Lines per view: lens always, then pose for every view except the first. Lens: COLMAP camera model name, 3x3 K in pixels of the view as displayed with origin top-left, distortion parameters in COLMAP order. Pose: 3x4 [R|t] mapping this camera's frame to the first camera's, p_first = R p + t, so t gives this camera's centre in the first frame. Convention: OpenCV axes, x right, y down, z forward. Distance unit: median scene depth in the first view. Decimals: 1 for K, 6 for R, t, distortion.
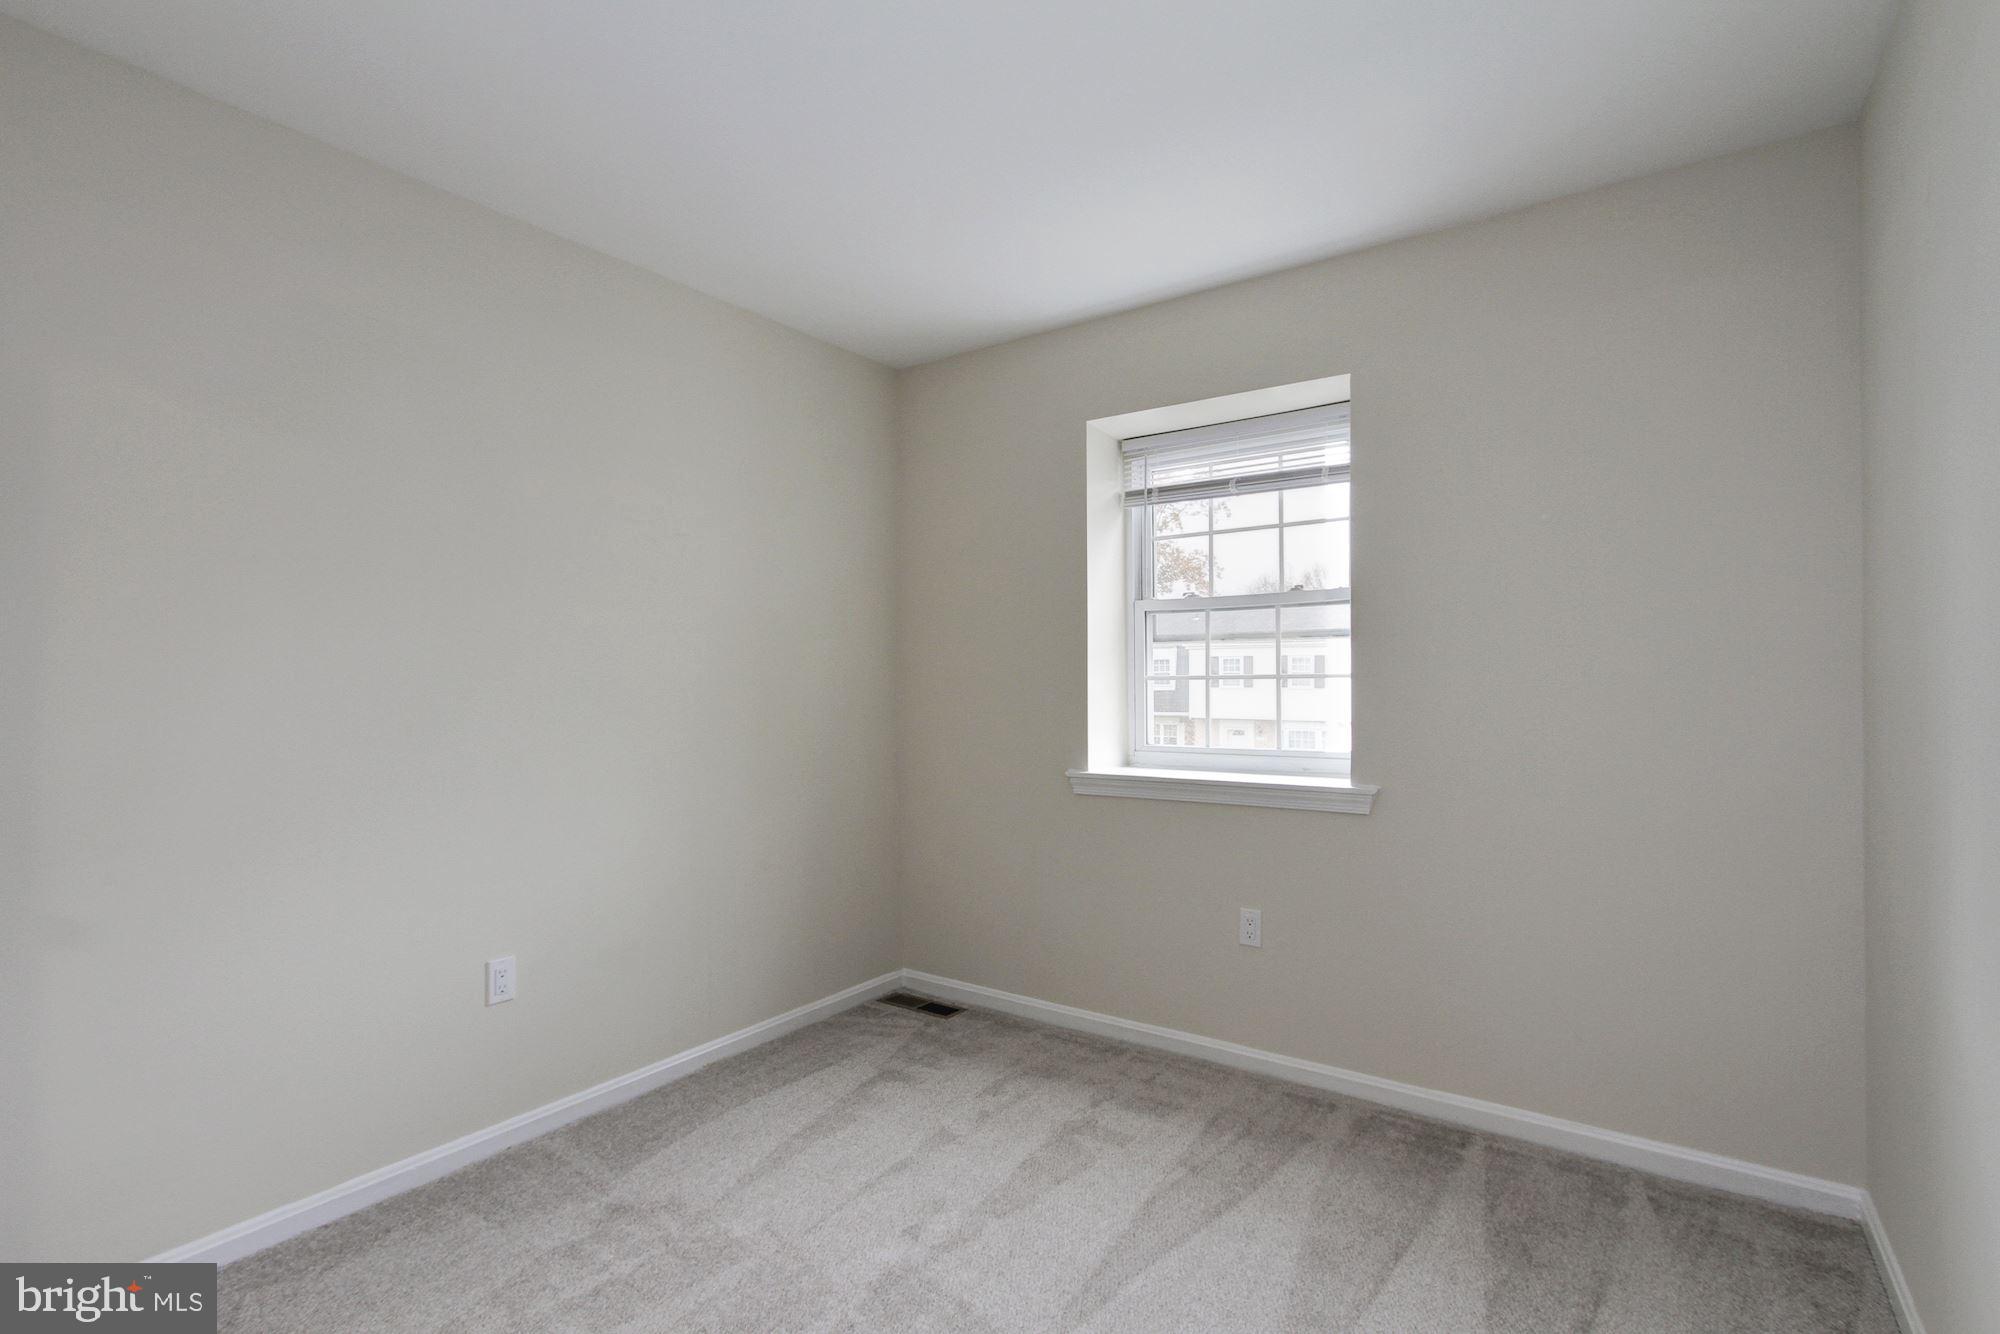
lens RADIAL K [[952.6, 0, 1000.7], [0, 952.6, 675.2], [0, 0, 1]] dist [0.004820, 0.000646]
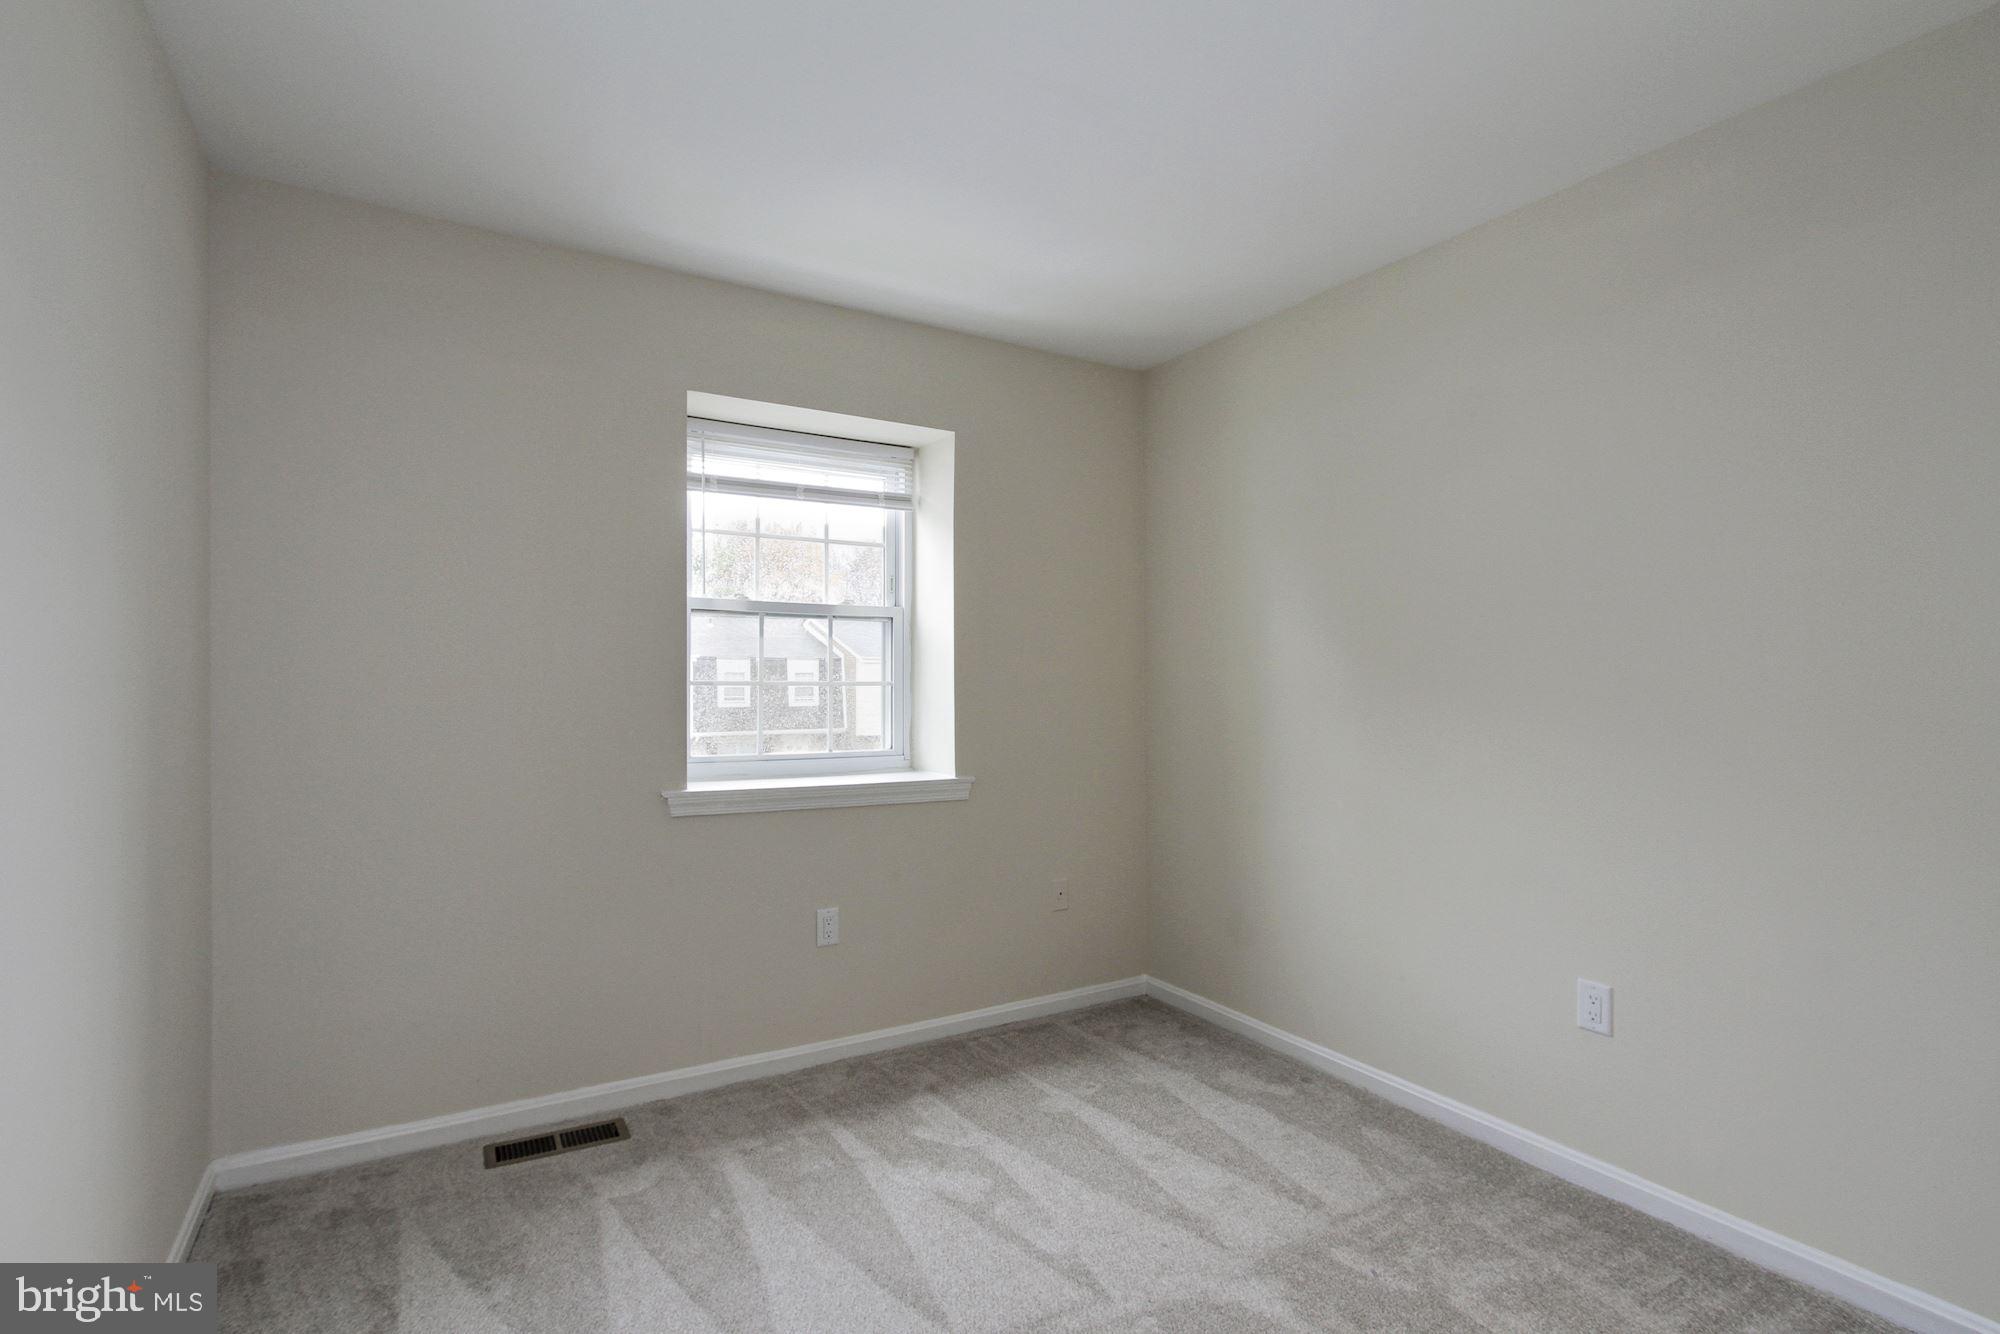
lens RADIAL K [[952.6, 0, 1000.4], [0, 952.6, 669.1], [0, 0, 1]] dist [0.004820, 0.000646]
pose [[0.411134, 0.022252, 0.911303, -0.609590], [-0.004831, 0.999741, -0.022232, 0.007808], [-0.911562, 0.004737, 0.411135, 0.404402]]
